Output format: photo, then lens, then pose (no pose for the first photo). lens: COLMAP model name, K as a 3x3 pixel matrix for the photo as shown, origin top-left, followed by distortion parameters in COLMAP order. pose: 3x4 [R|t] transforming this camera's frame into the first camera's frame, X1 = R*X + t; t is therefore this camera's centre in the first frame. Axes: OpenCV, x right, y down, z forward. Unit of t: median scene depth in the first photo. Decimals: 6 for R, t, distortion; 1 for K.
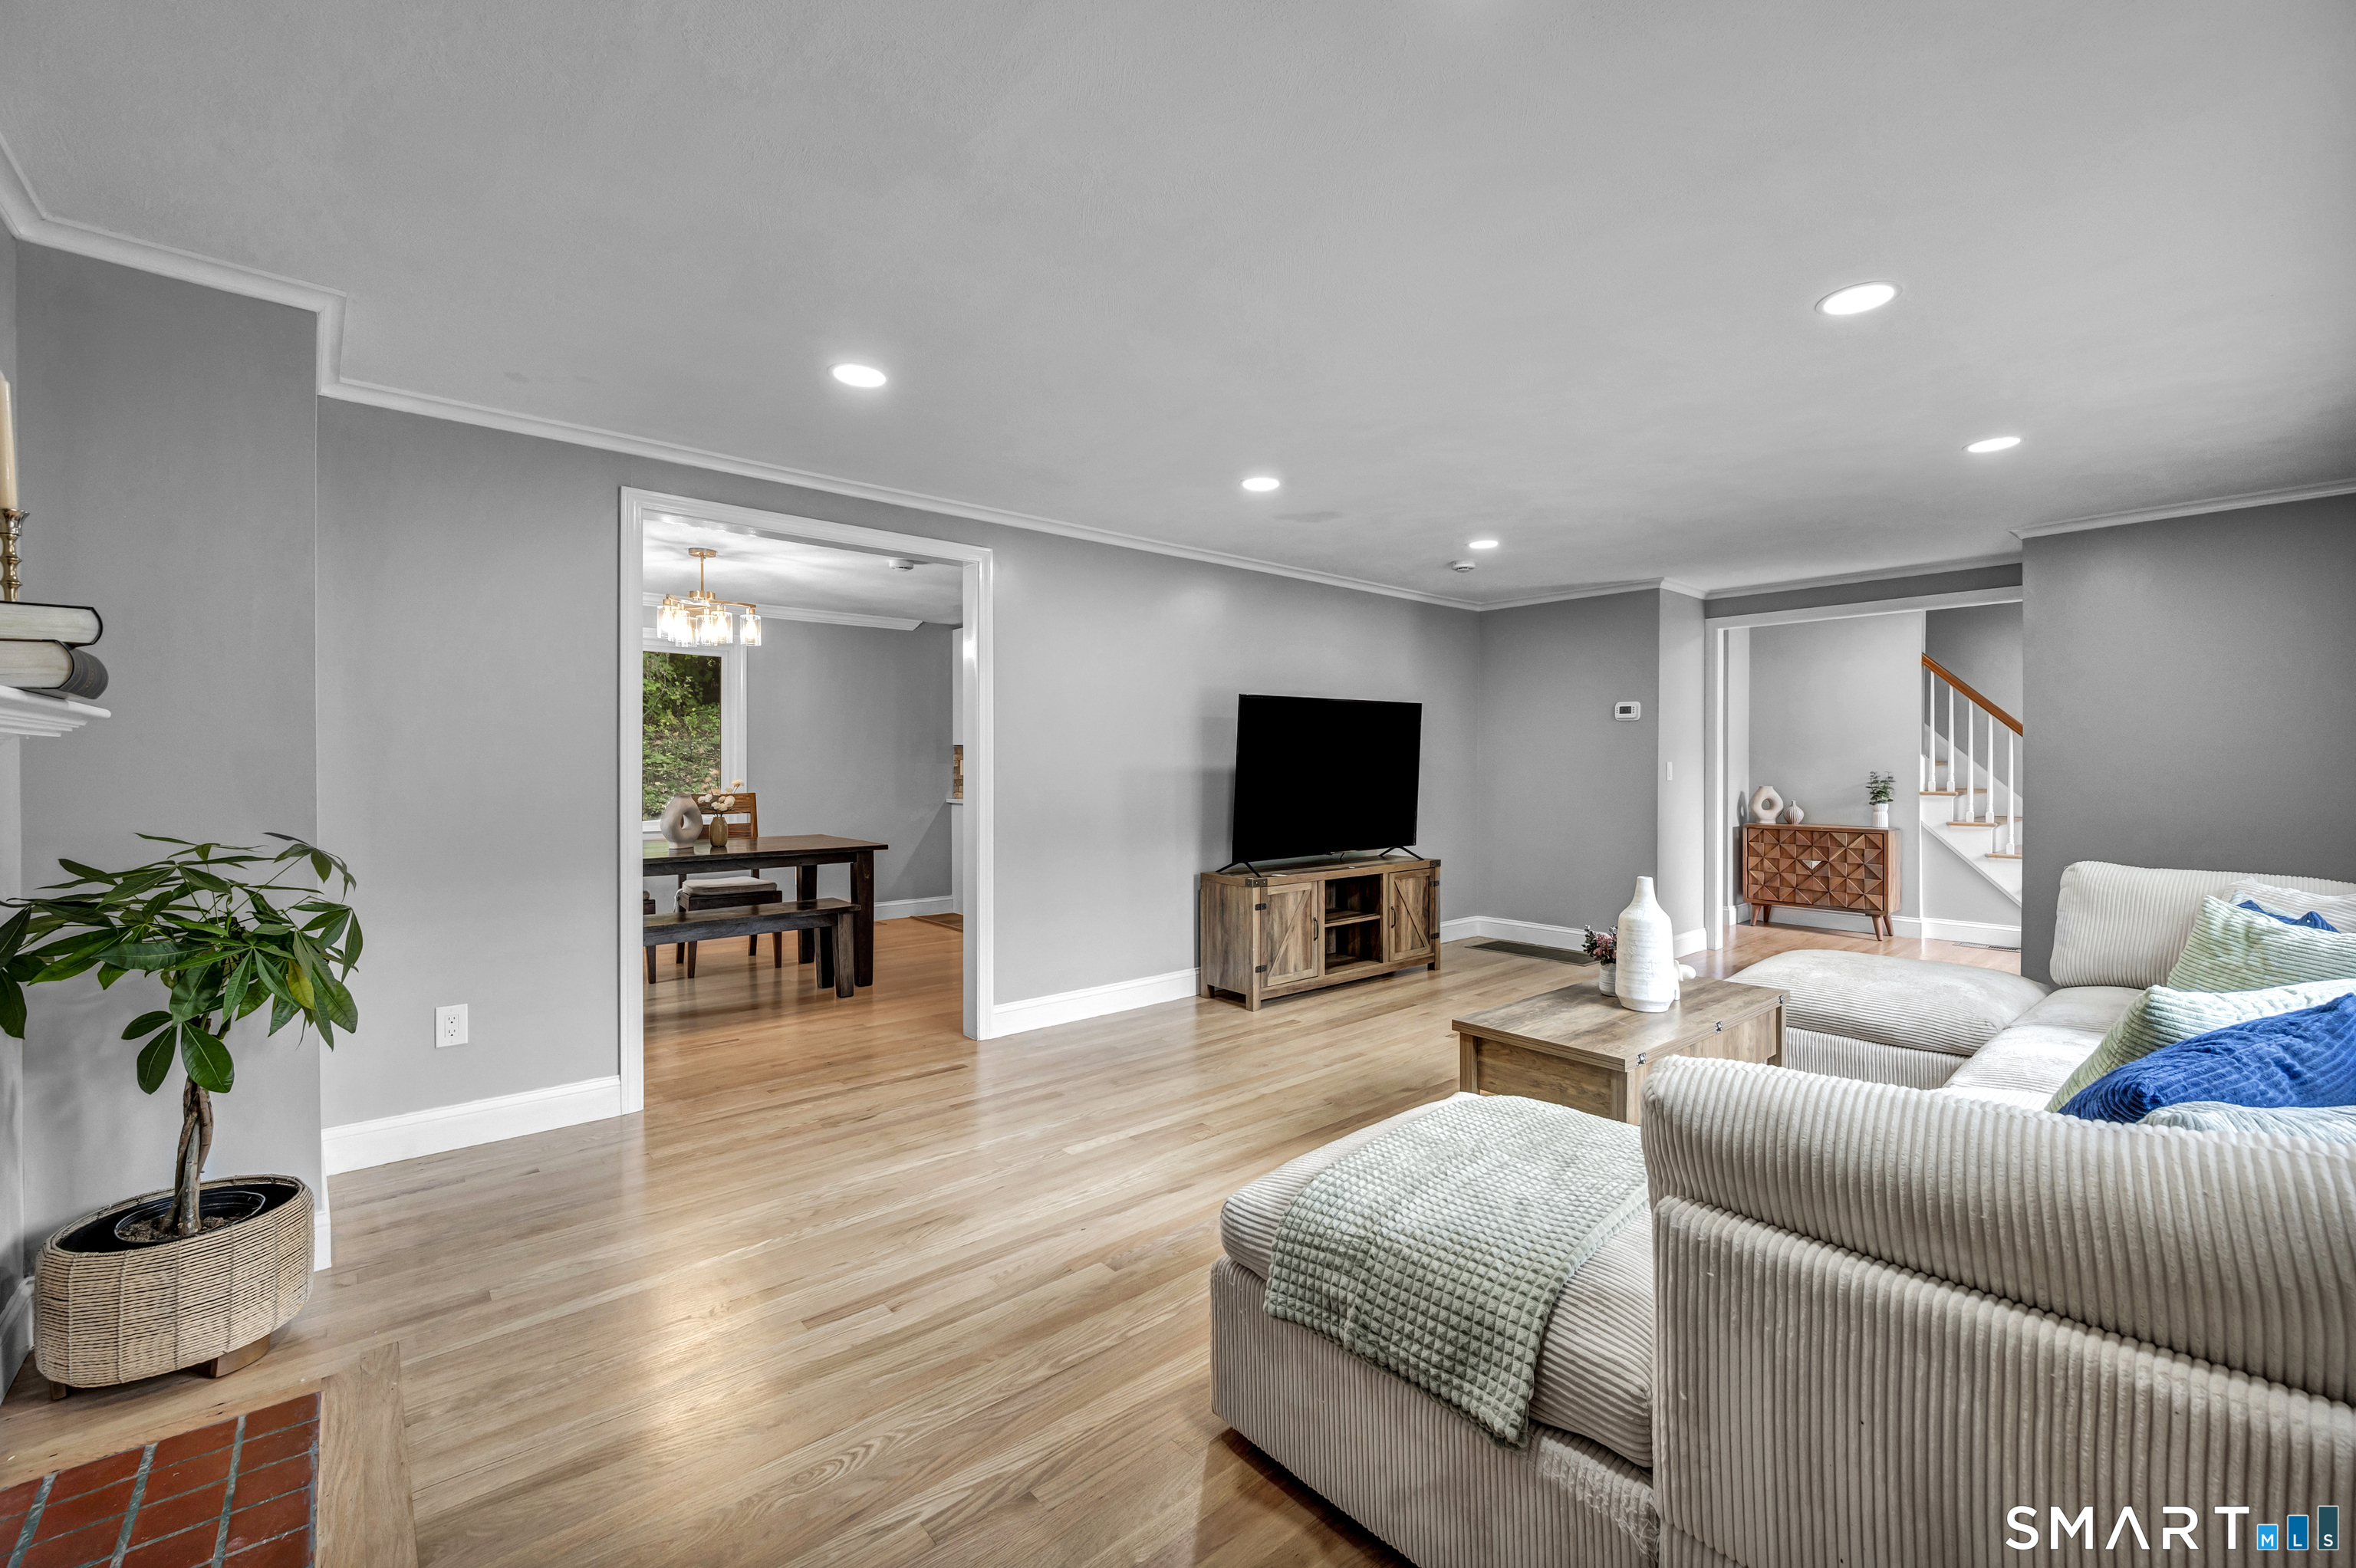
lens RADIAL K [[961.9, 0, 1189.5], [0, 961.9, 778.3], [0, 0, 1]] dist [-0.004355, -0.000179]
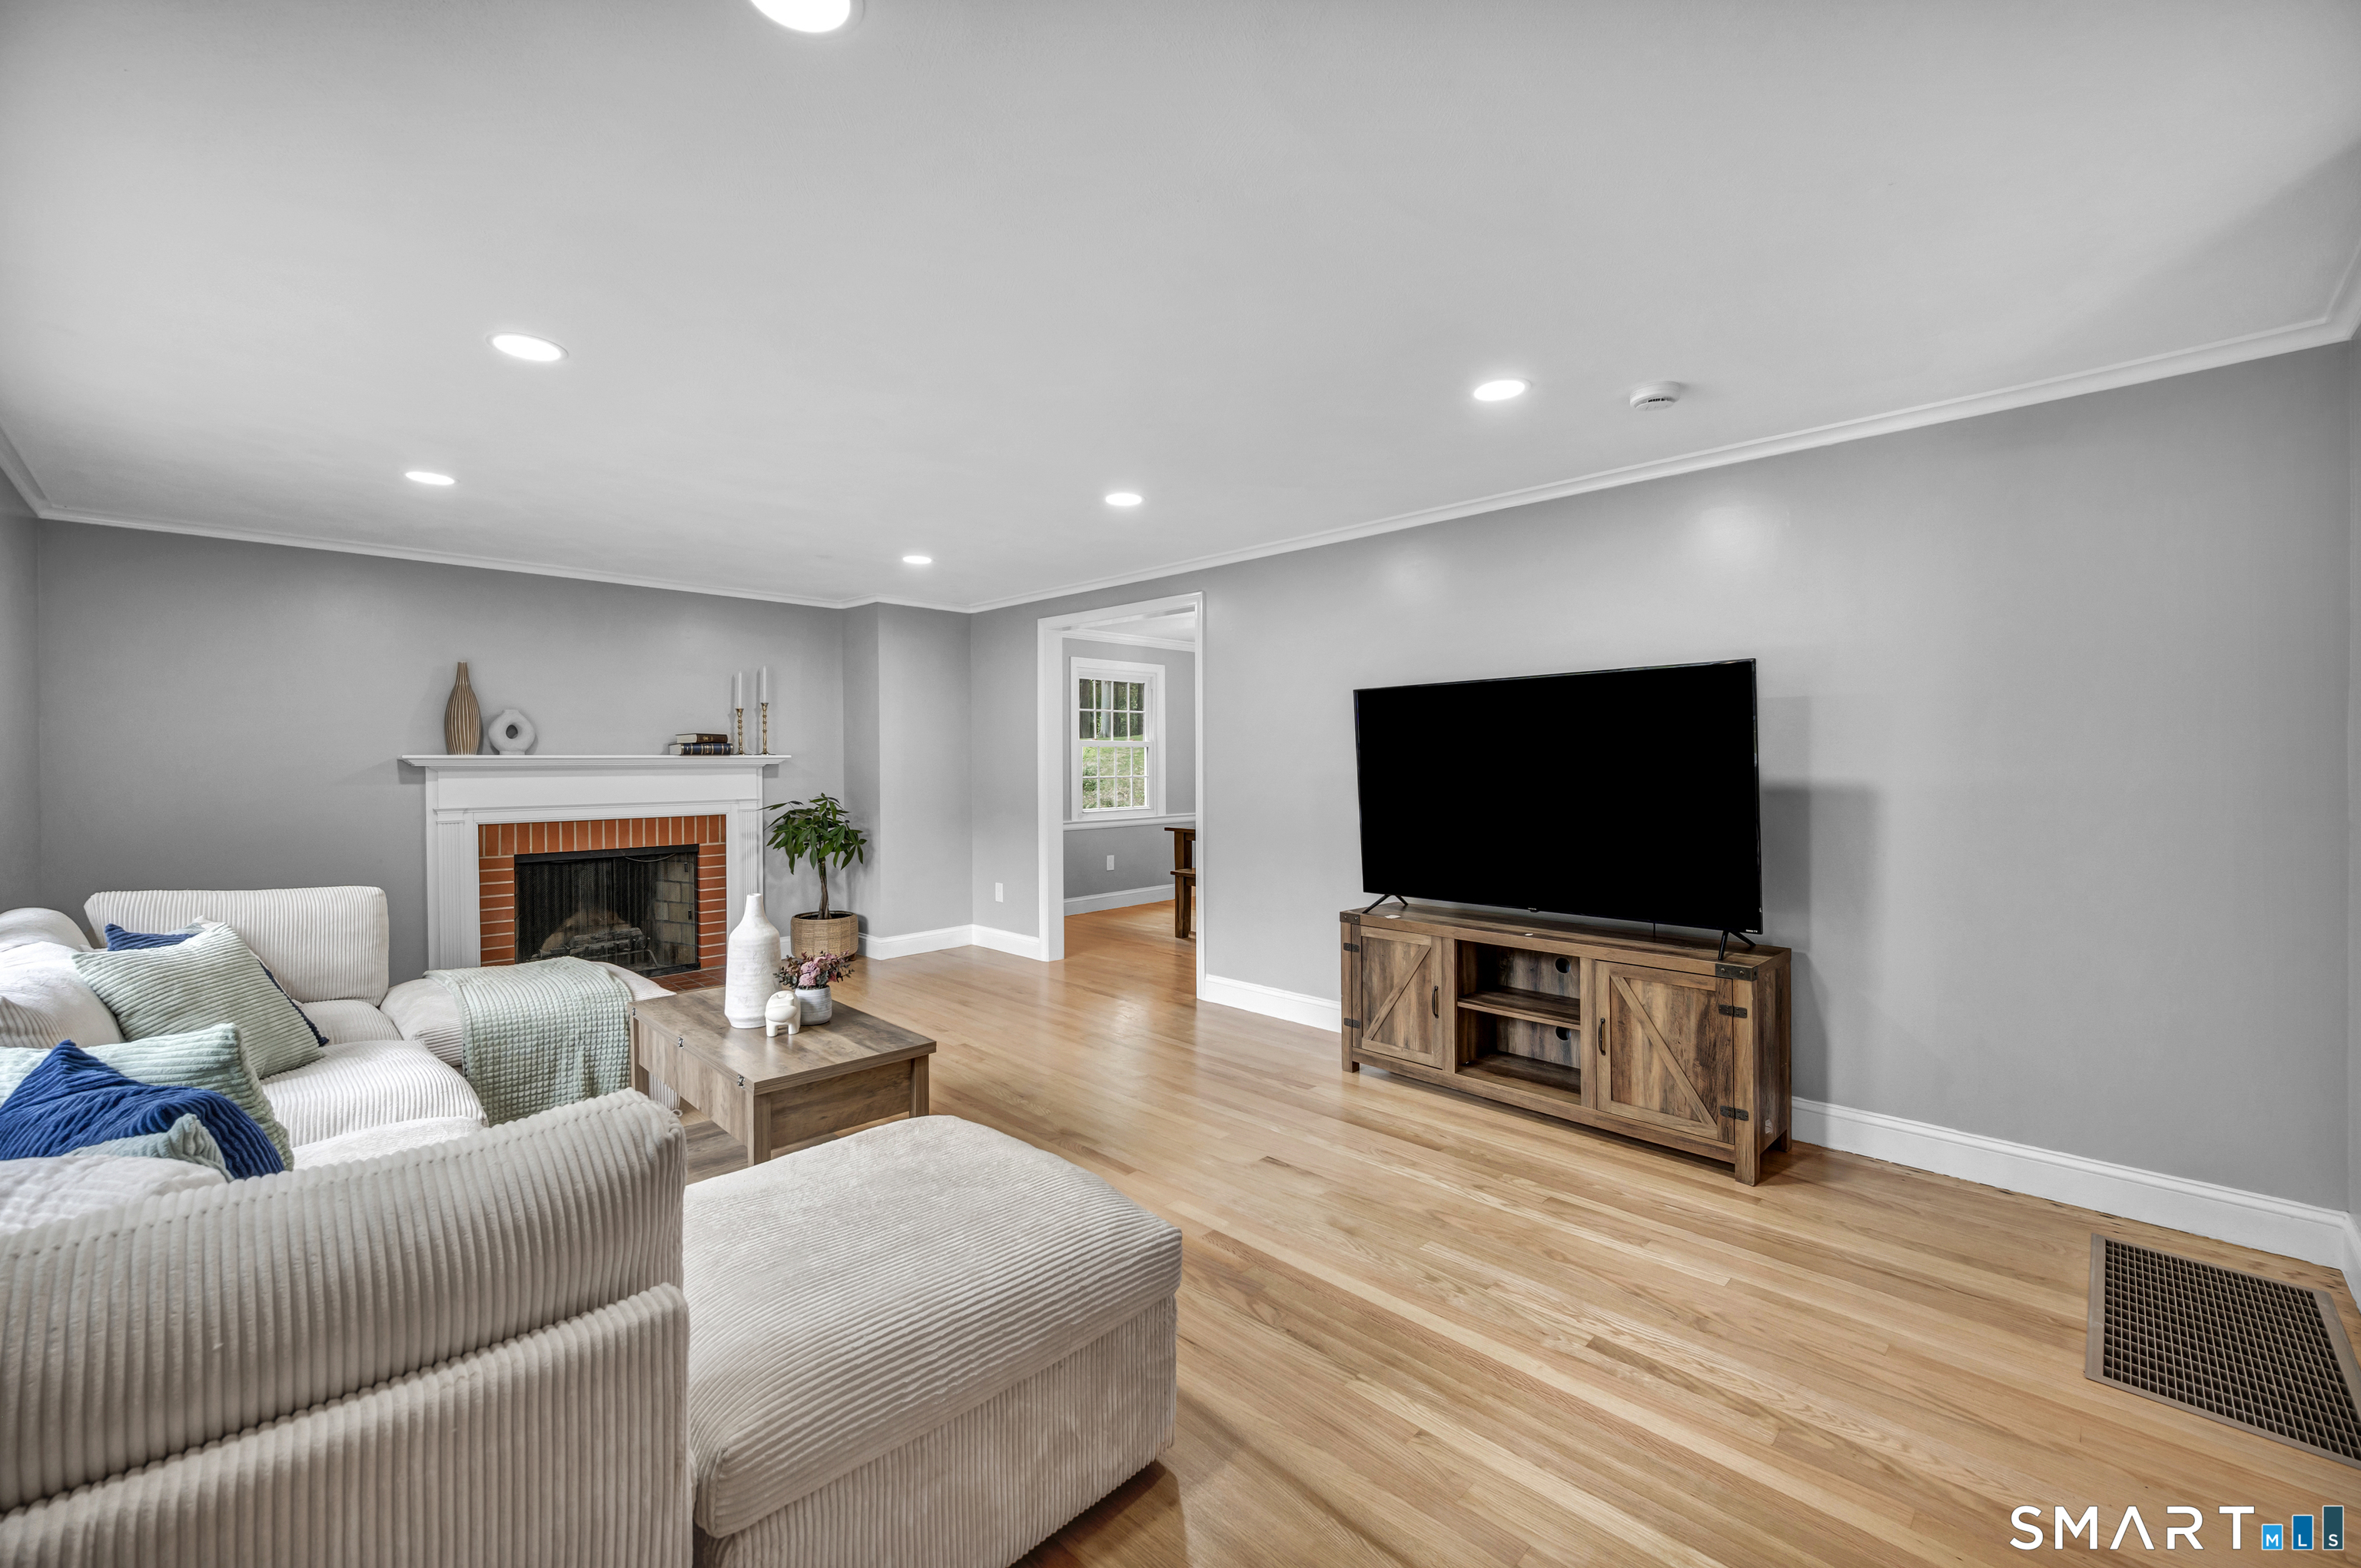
lens RADIAL K [[964.9, 0, 1197.8], [0, 964.9, 763.0], [0, 0, 1]] dist [0.000464, -0.001239]
pose [[0.088679, 0.006549, -0.996039, 0.837929], [-0.016440, 0.999852, 0.005111, -0.025816], [0.995925, 0.015921, 0.088774, 0.744938]]
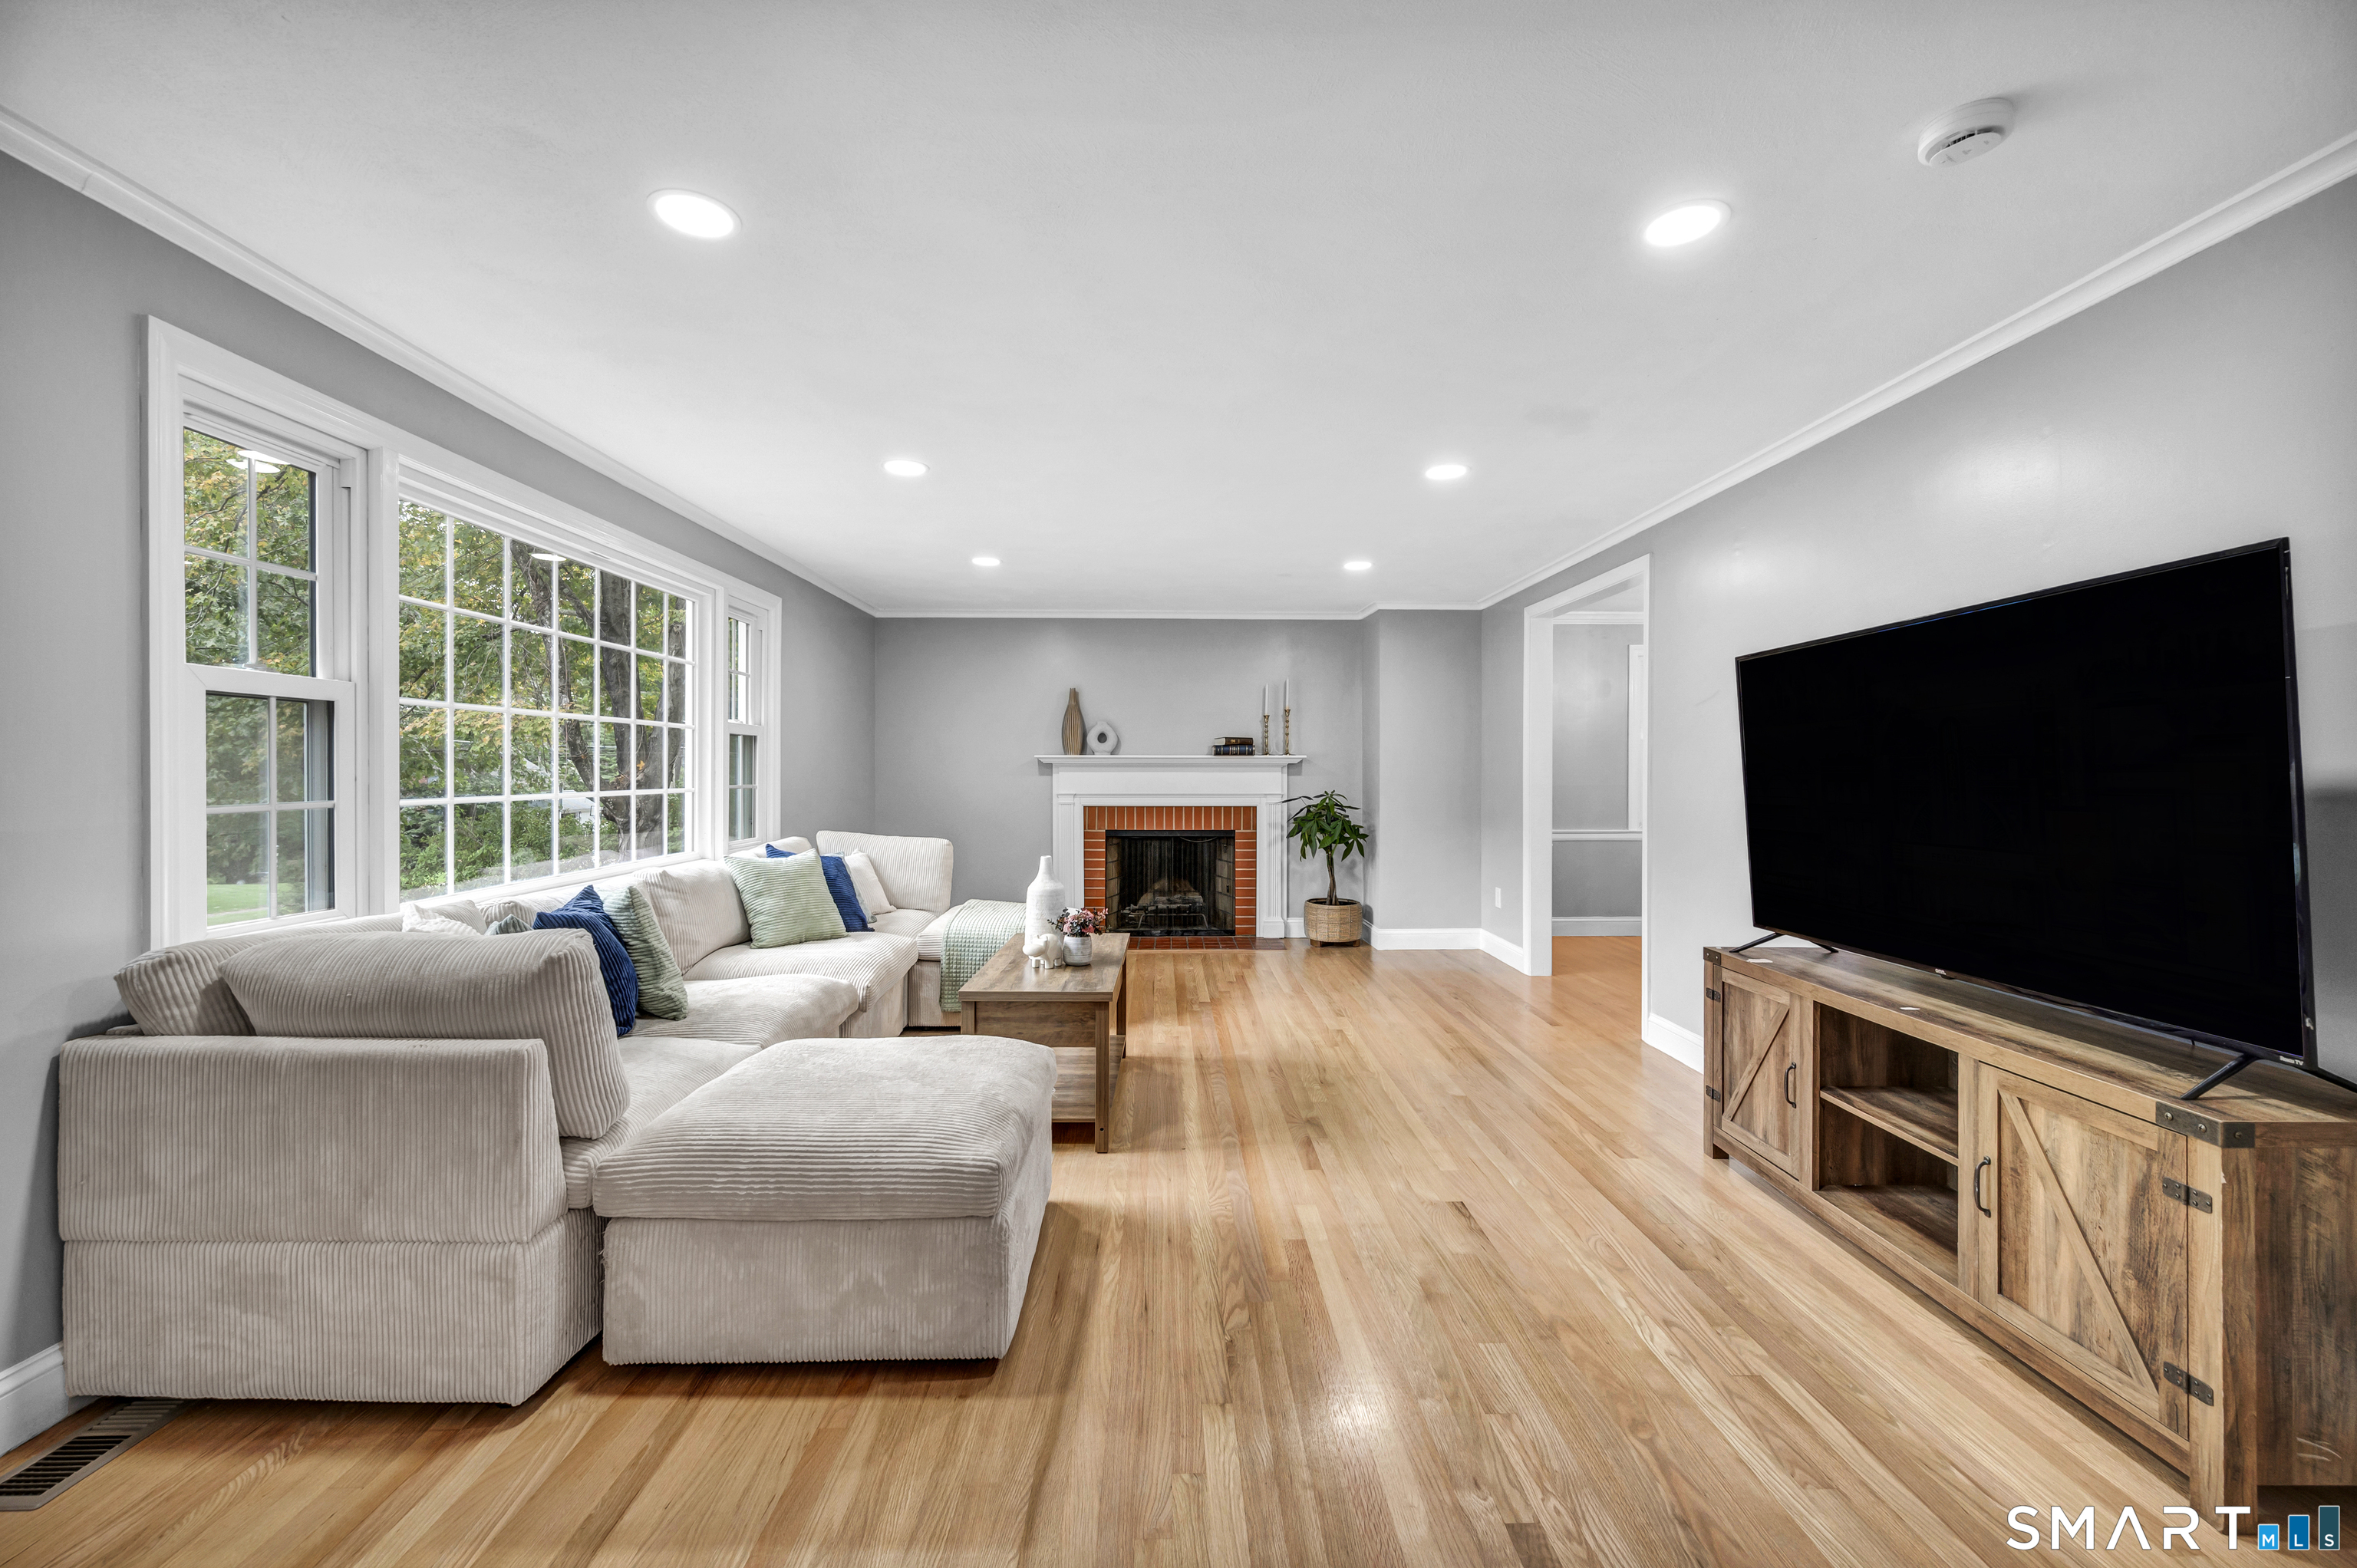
lens RADIAL K [[963.1, 0, 1185.0], [0, 963.1, 777.3], [0, 0, 1]] dist [0.000464, -0.001239]
pose [[-0.637581, 0.007575, -0.770346, 0.738116], [-0.014122, 0.999669, 0.021519, -0.017216], [0.770254, 0.024599, -0.637263, 1.066099]]
